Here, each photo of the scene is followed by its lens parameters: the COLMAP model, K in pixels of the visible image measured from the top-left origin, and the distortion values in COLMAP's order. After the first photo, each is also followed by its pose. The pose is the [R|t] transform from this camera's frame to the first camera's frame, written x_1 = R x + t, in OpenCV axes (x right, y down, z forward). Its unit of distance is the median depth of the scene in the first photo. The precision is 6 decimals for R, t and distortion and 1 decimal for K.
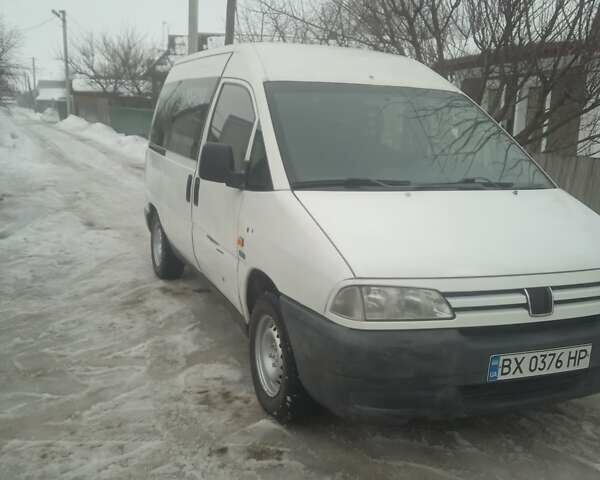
lens RADIAL K [[673.9, 0, 300.0], [0, 673.9, 240.0], [0, 0, 1]] dist [0.047992, -0.012885]
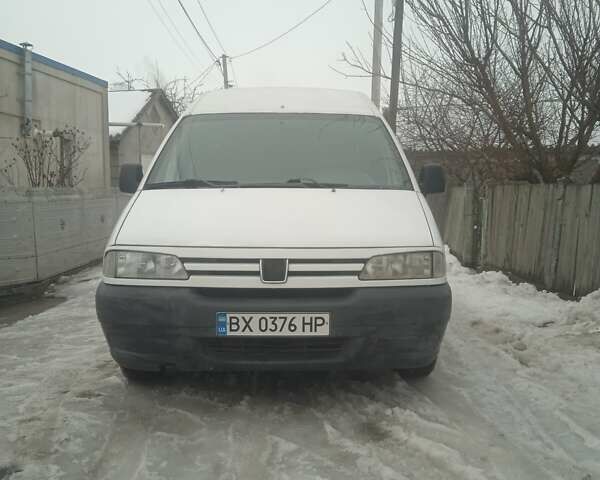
lens RADIAL K [[670.1, 0, 300.0], [0, 670.1, 240.0], [0, 0, 1]] dist [0.057519, -0.016060]
pose [[0.923557, -0.008766, -0.383360, 0.820131], [-0.036654, 0.993143, -0.111014, 0.161588], [0.381704, 0.116579, 0.916903, -0.027031]]
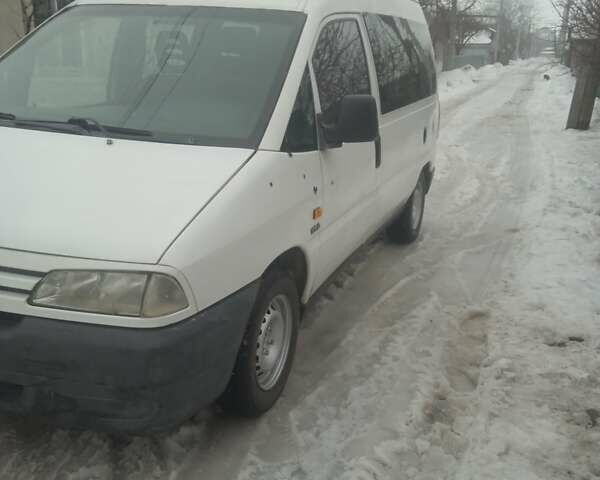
lens RADIAL K [[673.9, 0, 300.0], [0, 673.9, 240.0], [0, 0, 1]] dist [0.047992, -0.012885]
pose [[0.708649, 0.188709, -0.679858, 1.181576], [-0.138456, 0.982028, 0.128263, -0.104792], [0.691843, 0.003237, 0.722040, 0.722794]]
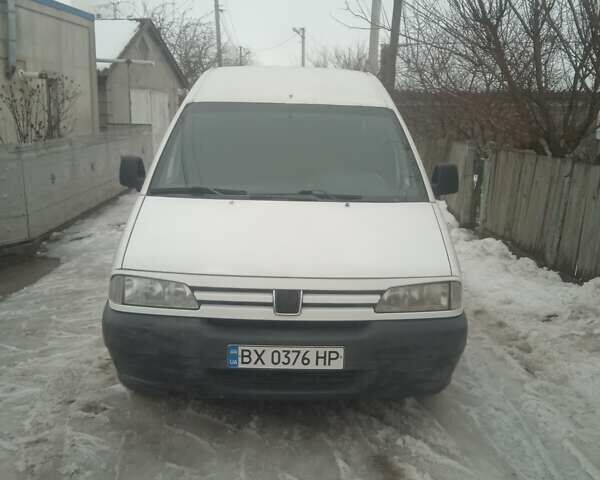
lens RADIAL K [[673.9, 0, 300.0], [0, 673.9, 240.0], [0, 0, 1]] dist [0.047992, -0.012885]
pose [[0.930238, 0.052237, -0.363220, 0.759513], [-0.055241, 0.998471, 0.002121, -0.014491], [0.362776, 0.018092, 0.931701, -0.021122]]
